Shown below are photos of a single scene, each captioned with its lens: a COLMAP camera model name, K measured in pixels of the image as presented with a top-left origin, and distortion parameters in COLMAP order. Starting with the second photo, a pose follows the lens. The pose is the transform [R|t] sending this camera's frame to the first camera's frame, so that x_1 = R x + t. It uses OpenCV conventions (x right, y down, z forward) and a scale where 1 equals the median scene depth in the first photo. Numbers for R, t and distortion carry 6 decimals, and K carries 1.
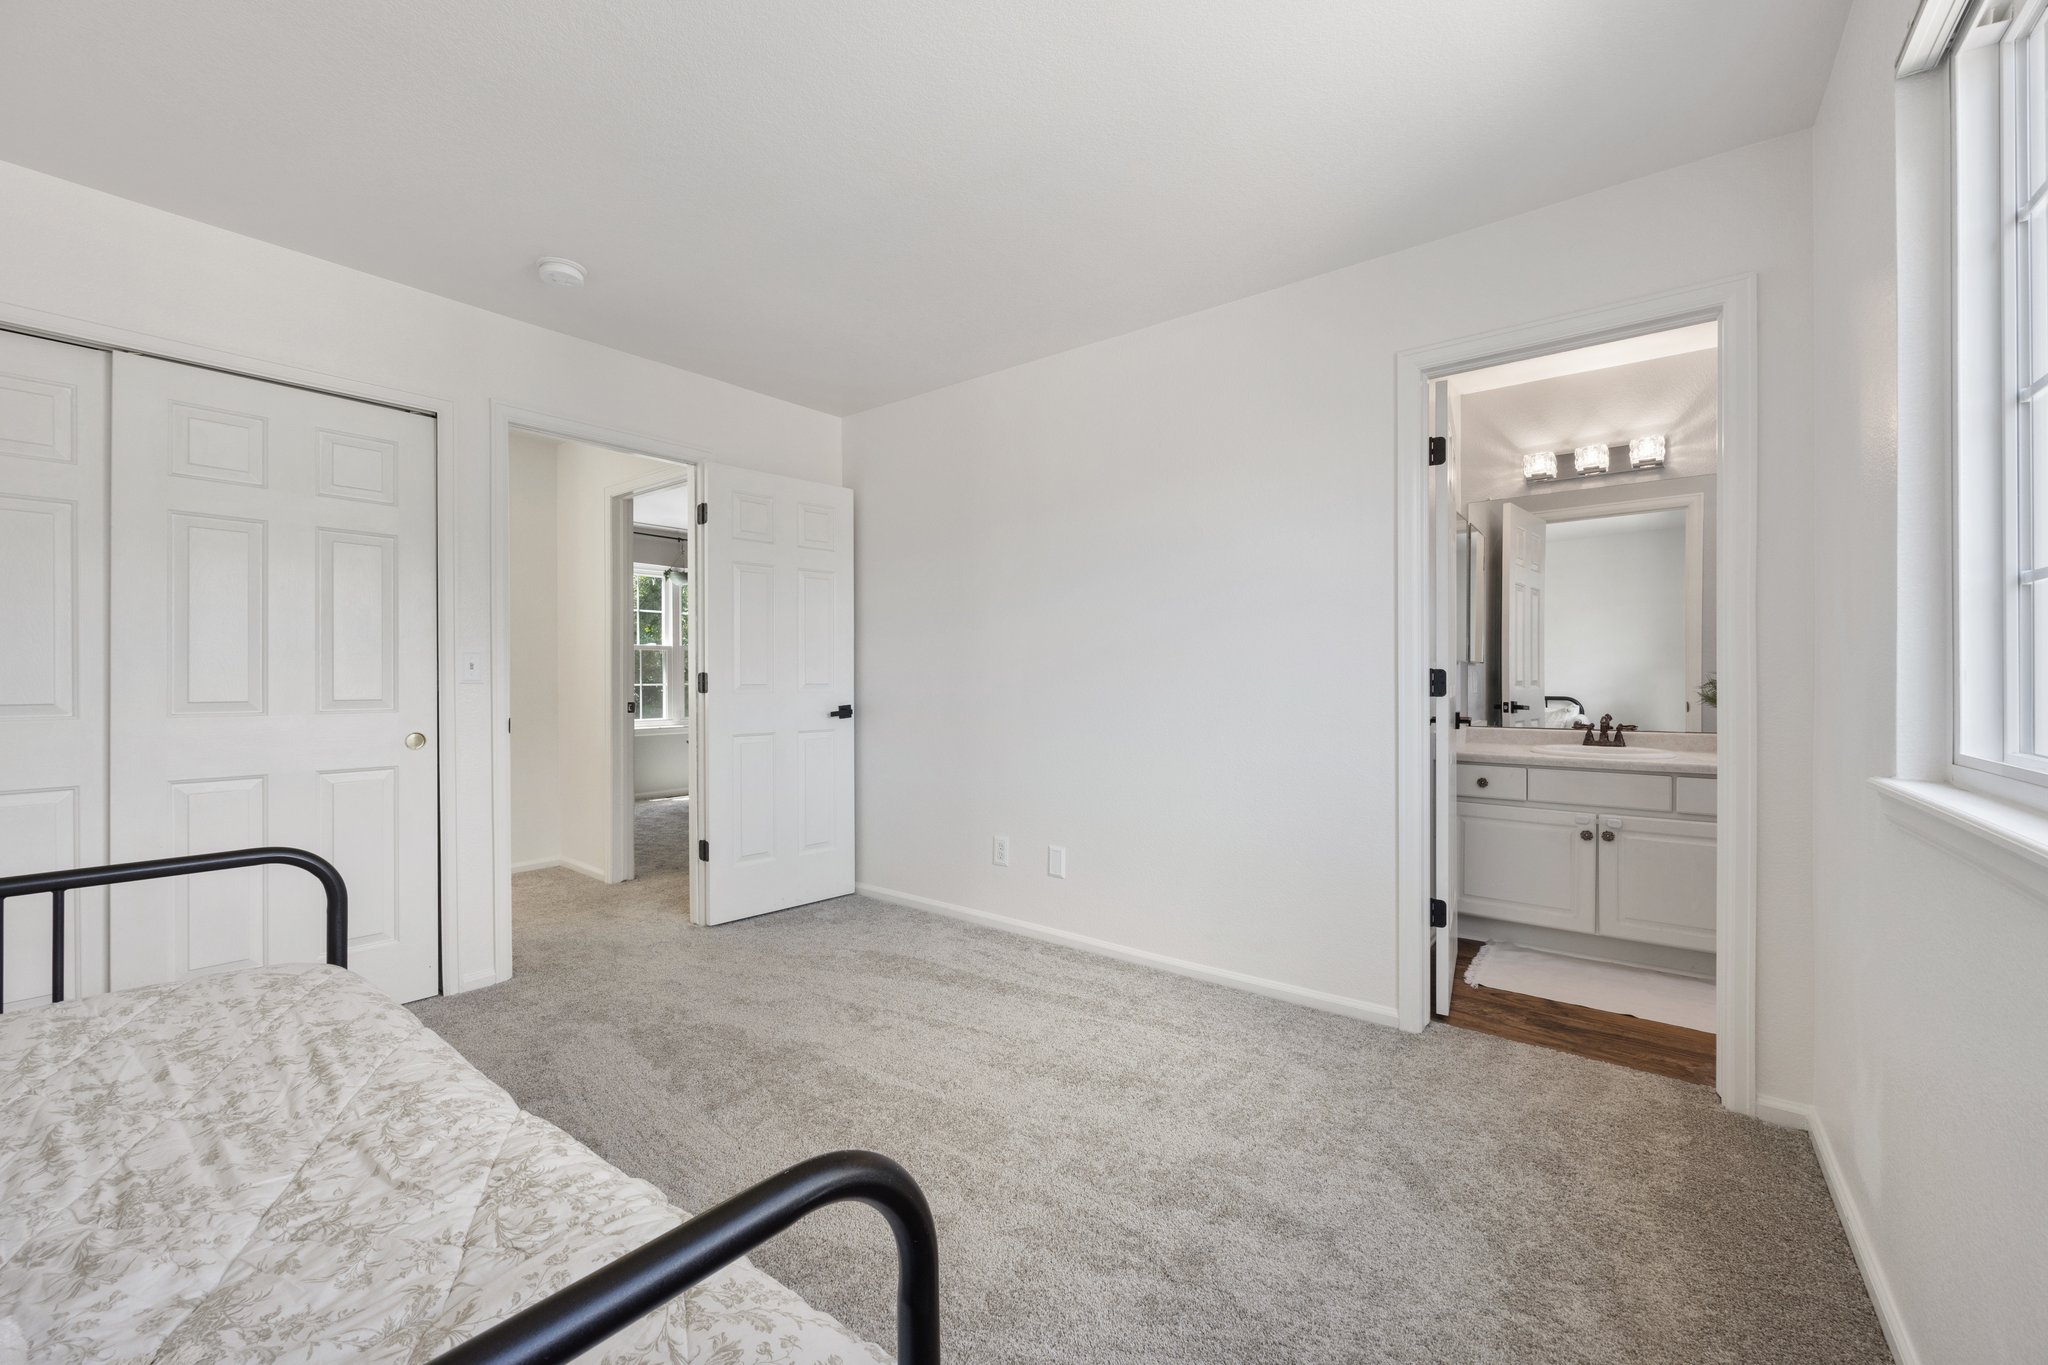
lens RADIAL K [[813.8, 0, 1024.2], [0, 813.8, 672.7], [0, 0, 1]] dist [-0.001455, -0.000110]
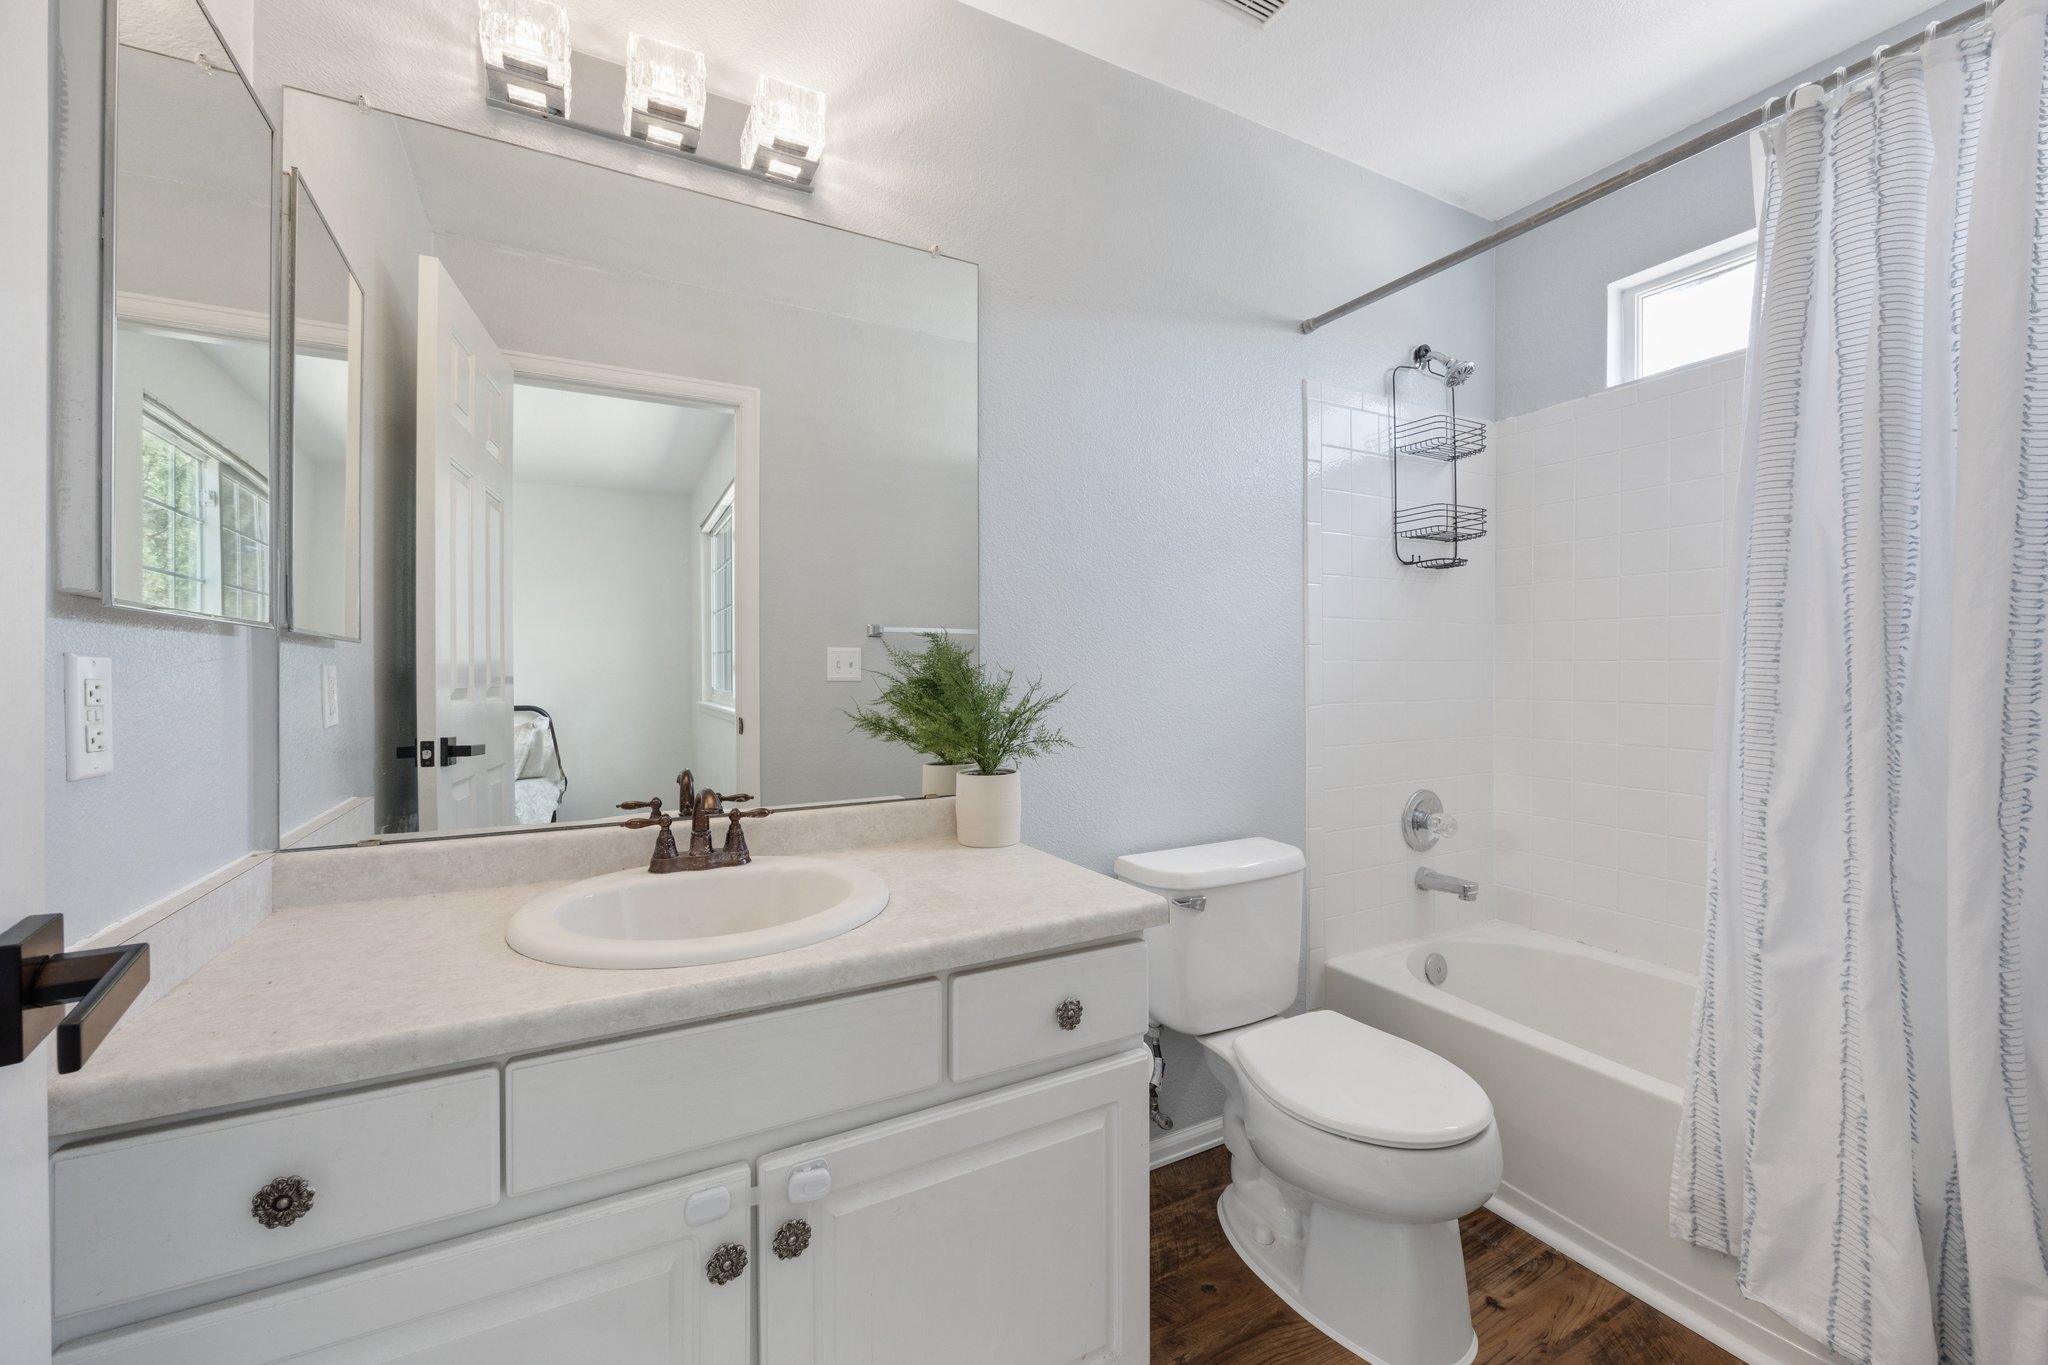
lens RADIAL K [[813.8, 0, 1020.2], [0, 813.8, 670.9], [0, 0, 1]] dist [-0.001455, -0.000110]
pose [[0.406309, 0.000656, 0.913736, 0.422490], [-0.000341, 1.000000, -0.000566, 0.001609], [-0.913736, -0.000081, 0.406309, 0.698202]]
